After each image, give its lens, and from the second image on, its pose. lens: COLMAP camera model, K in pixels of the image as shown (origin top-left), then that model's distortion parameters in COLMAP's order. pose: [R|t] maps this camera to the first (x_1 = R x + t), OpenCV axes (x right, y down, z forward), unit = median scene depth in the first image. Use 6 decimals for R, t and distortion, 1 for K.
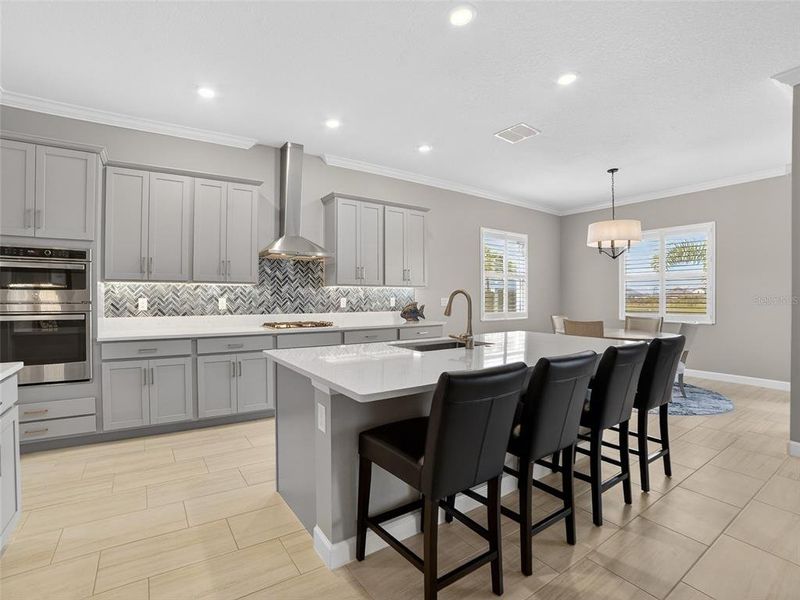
lens RADIAL K [[354.6, 0, 354.4], [0, 354.6, 302.1], [0, 0, 1]] dist [-0.100886, 0.031925]
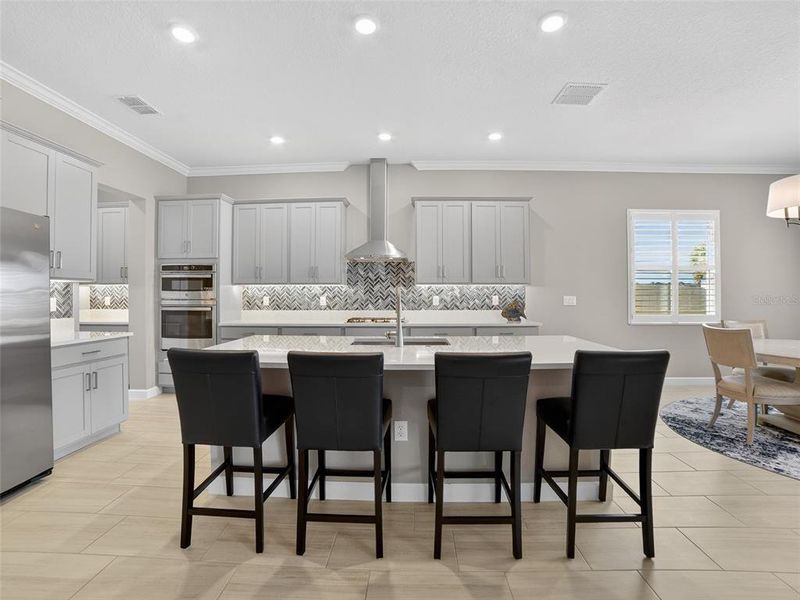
lens RADIAL K [[351.6, 0, 400.0], [0, 351.6, 300.0], [0, 0, 1]] dist [-0.094211, 0.030426]
pose [[0.853222, 0.001428, -0.521545, 0.455571], [-0.003961, 0.999985, -0.003742, 0.004550], [0.521532, 0.005258, 0.853215, 0.083682]]
